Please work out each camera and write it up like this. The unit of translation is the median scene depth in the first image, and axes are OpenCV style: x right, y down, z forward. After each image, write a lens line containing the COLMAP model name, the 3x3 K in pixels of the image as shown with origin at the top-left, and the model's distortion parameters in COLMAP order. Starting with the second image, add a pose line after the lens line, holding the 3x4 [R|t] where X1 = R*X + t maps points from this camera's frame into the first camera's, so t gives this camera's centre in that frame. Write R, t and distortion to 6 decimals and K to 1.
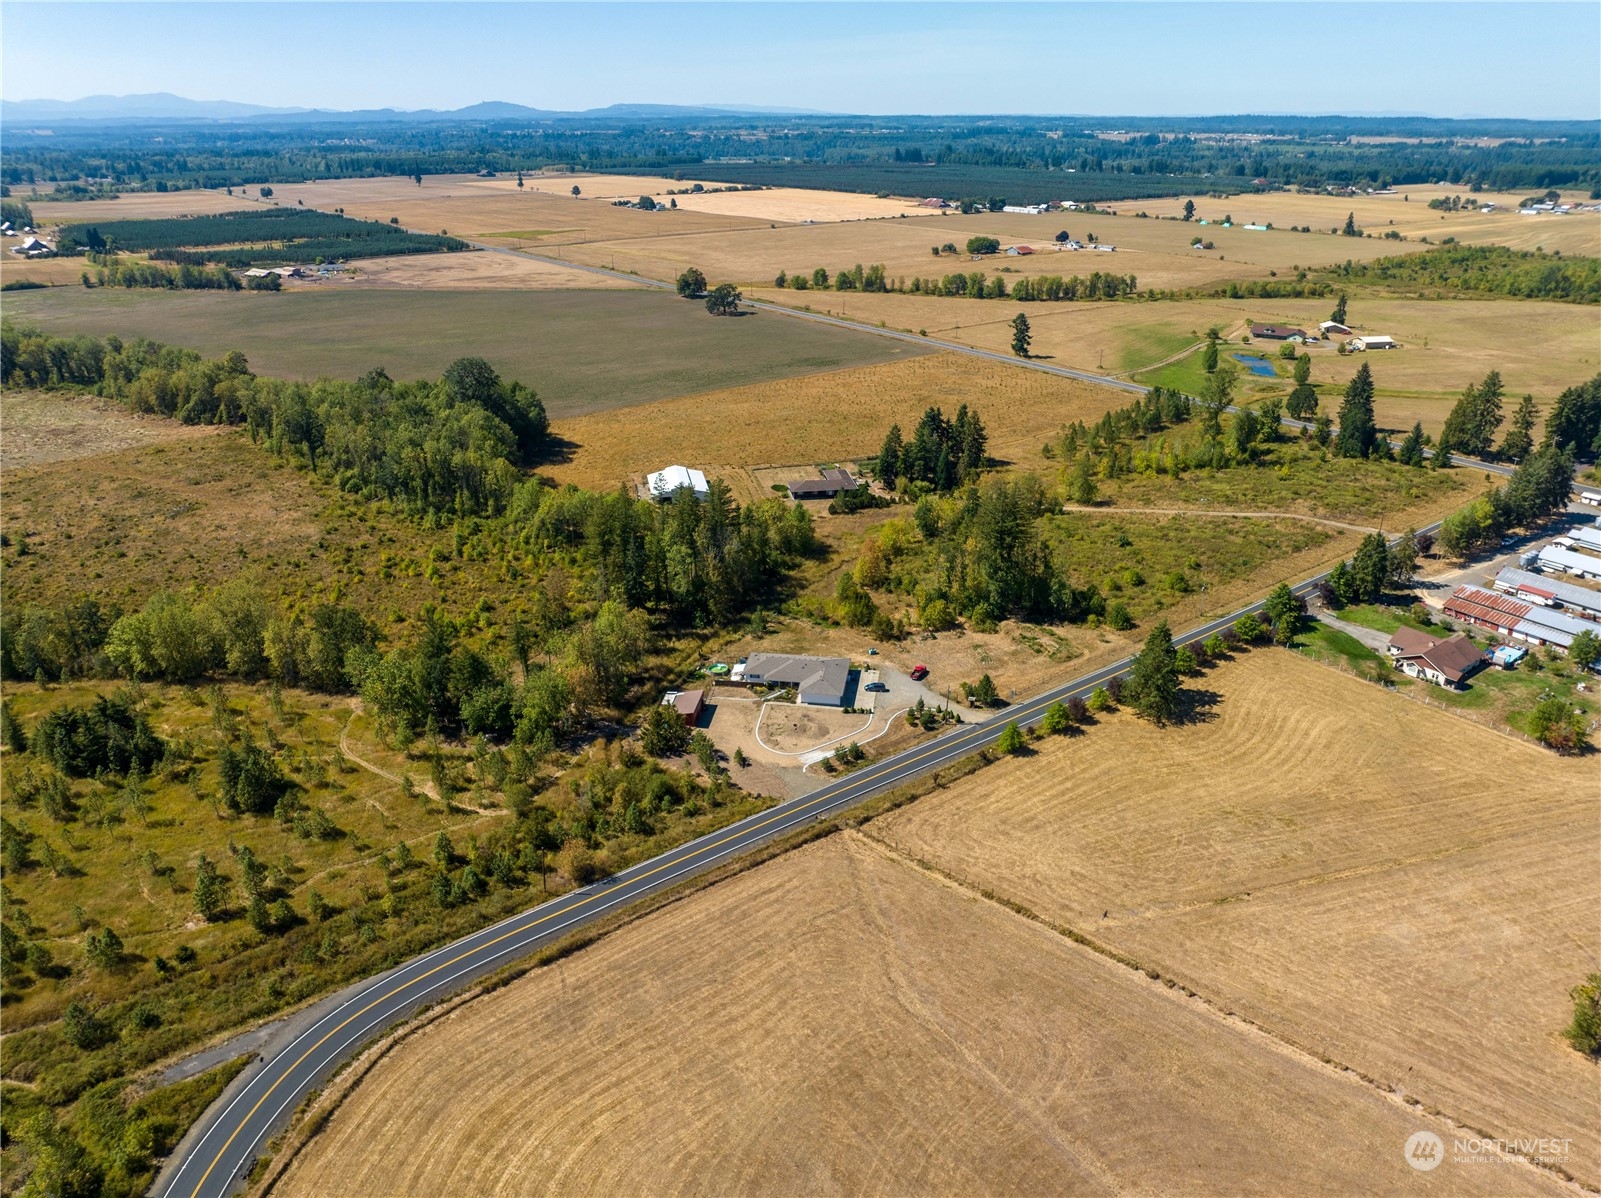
lens RADIAL K [[1124.3, 0, 799.3], [0, 1124.3, 601.3], [0, 0, 1]] dist [-0.047920, 0.015314]
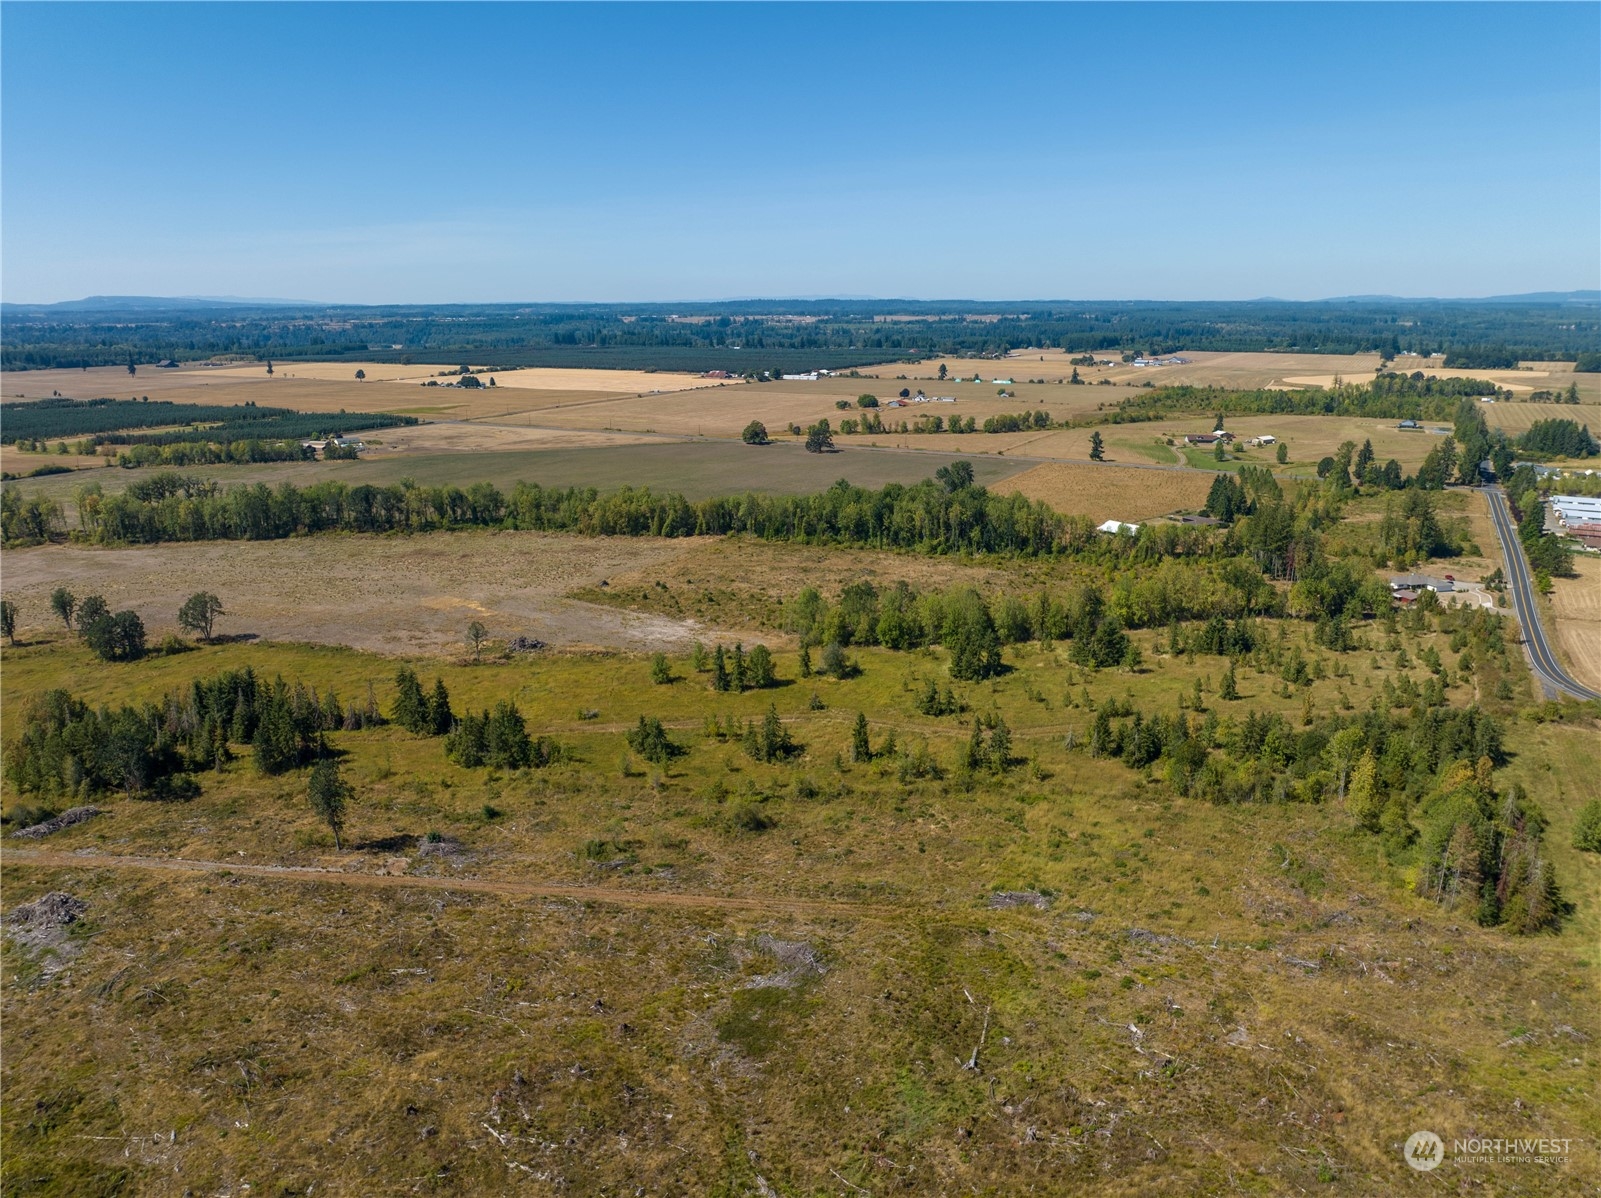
lens RADIAL K [[1124.3, 0, 807.3], [0, 1124.3, 591.2], [0, 0, 1]] dist [-0.047920, 0.015314]
pose [[0.910118, -0.104086, 0.401064, -1.224055], [0.166566, 0.978187, -0.124119, 0.101596], [-0.379397, 0.179766, 0.907603, -0.223082]]
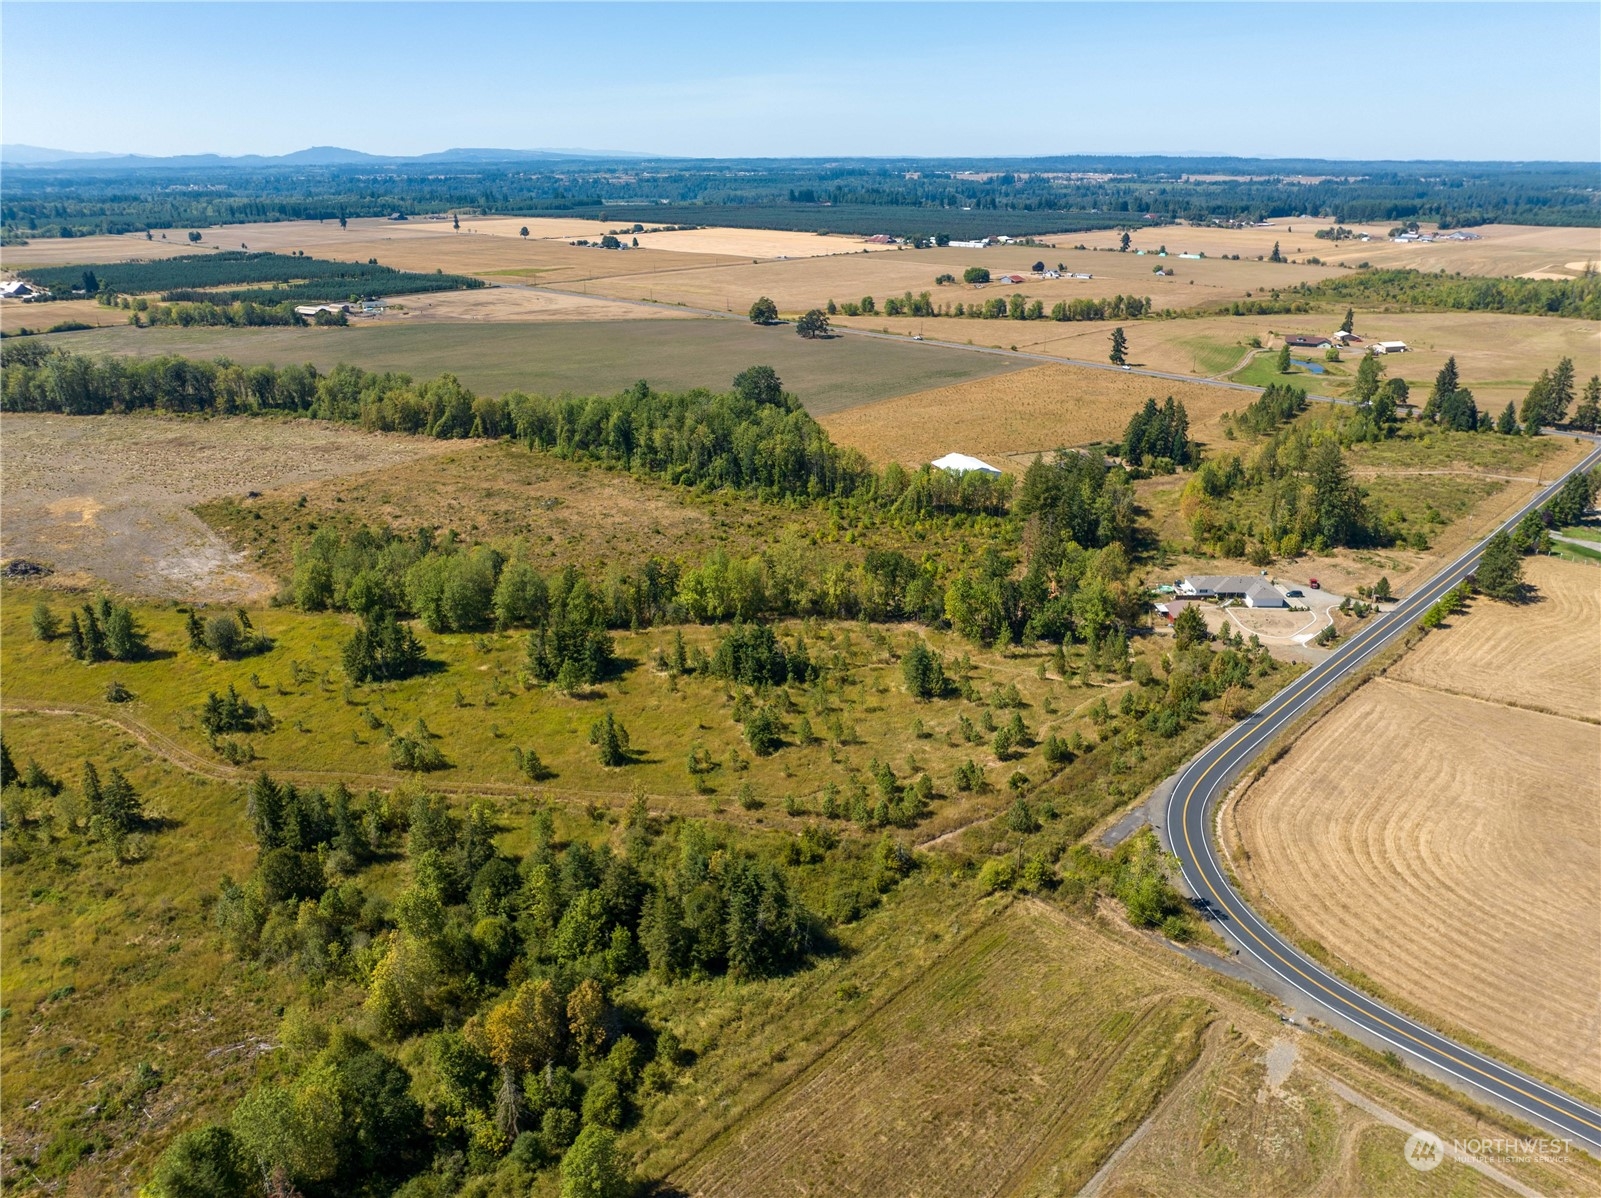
lens RADIAL K [[1124.3, 0, 803.1], [0, 1124.3, 605.0], [0, 0, 1]] dist [-0.047920, 0.015314]
pose [[0.989922, -0.053166, 0.131255, -0.476156], [0.057130, 0.998012, -0.026619, 0.065310], [-0.129579, 0.033849, 0.990991, -0.144870]]
